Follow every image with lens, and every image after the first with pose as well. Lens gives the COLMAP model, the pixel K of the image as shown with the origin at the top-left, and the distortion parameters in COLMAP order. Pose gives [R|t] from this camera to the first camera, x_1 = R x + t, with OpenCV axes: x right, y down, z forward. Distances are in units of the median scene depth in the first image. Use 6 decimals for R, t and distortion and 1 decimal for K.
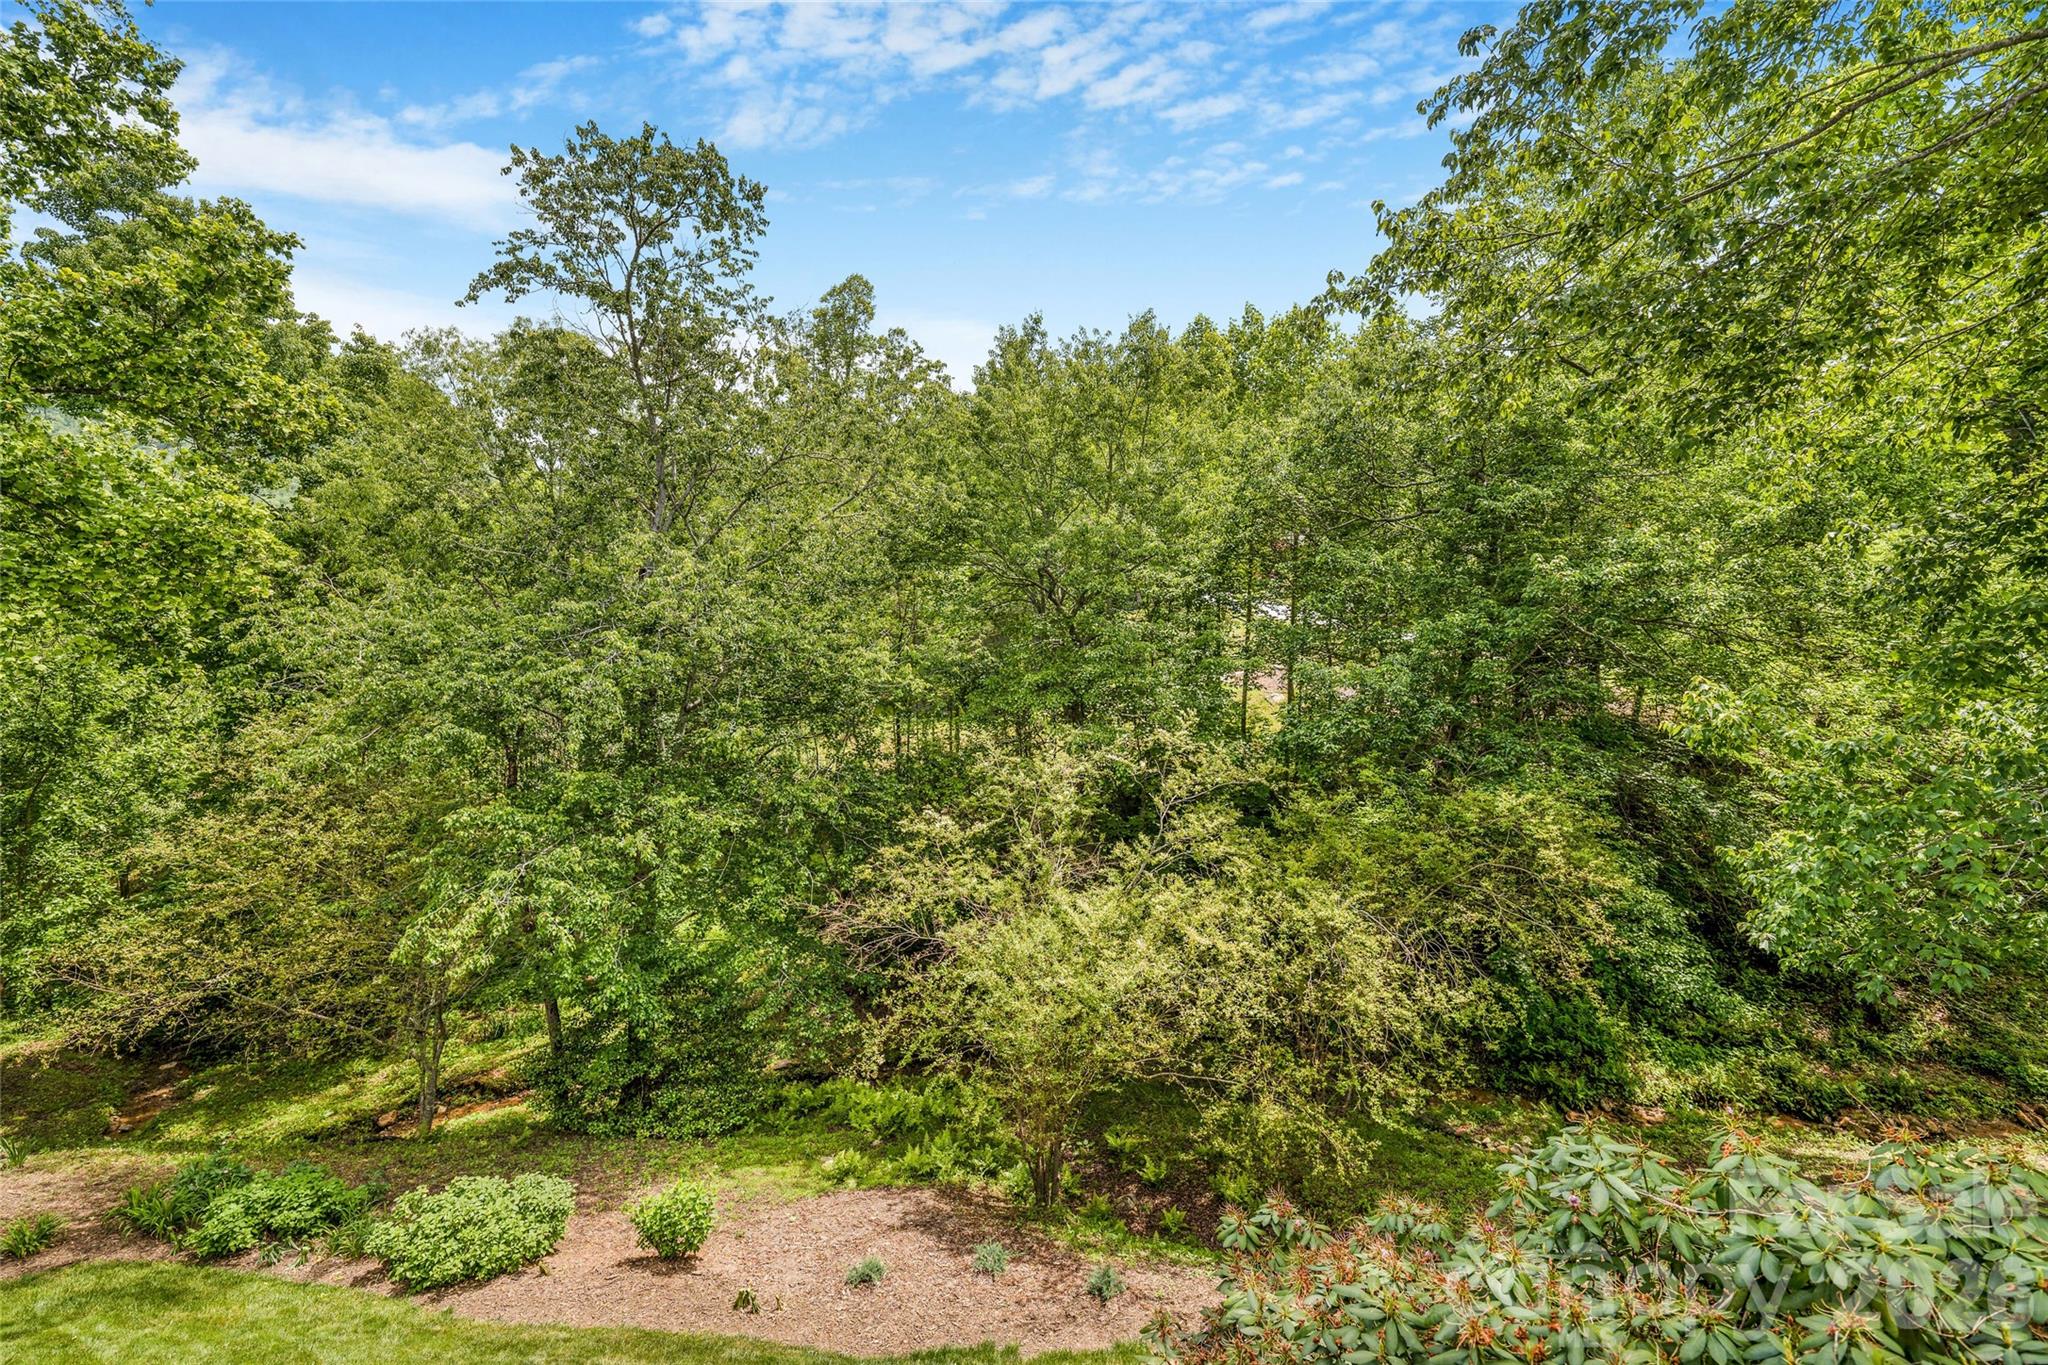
lens RADIAL K [[831.4, 0, 1028.4], [0, 831.4, 673.9], [0, 0, 1]] dist [0.023146, -0.010014]
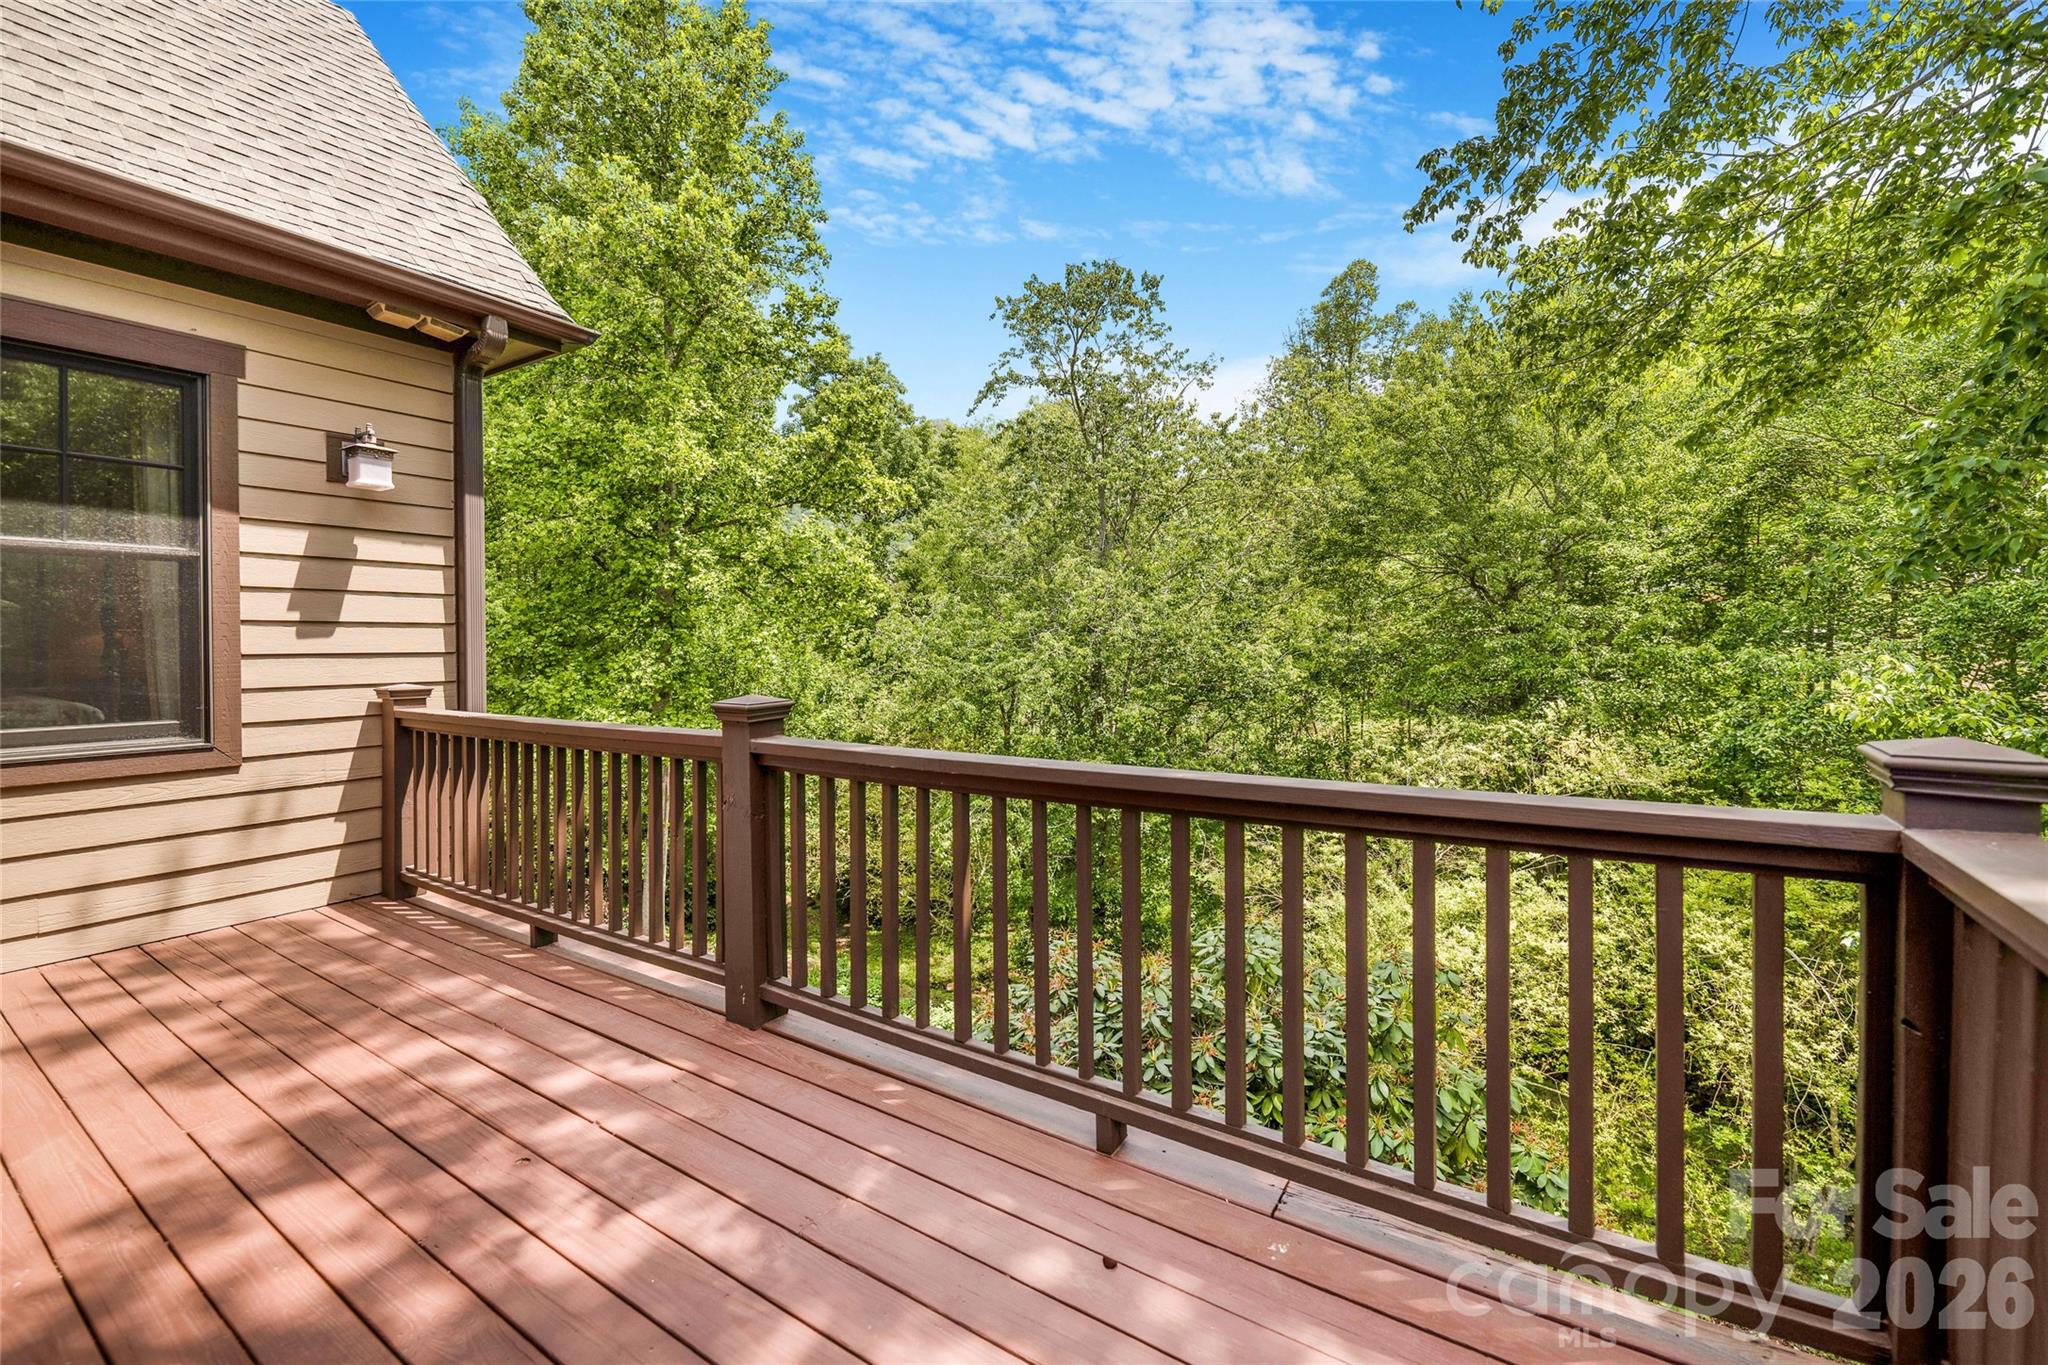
lens RADIAL K [[851.4, 0, 1033.3], [0, 851.4, 659.4], [0, 0, 1]] dist [0.021216, -0.011709]
pose [[0.815652, -0.003354, -0.578532, 0.259599], [-0.002969, 0.999946, -0.009984, 0.006204], [0.578535, 0.009861, 0.815598, -0.139202]]
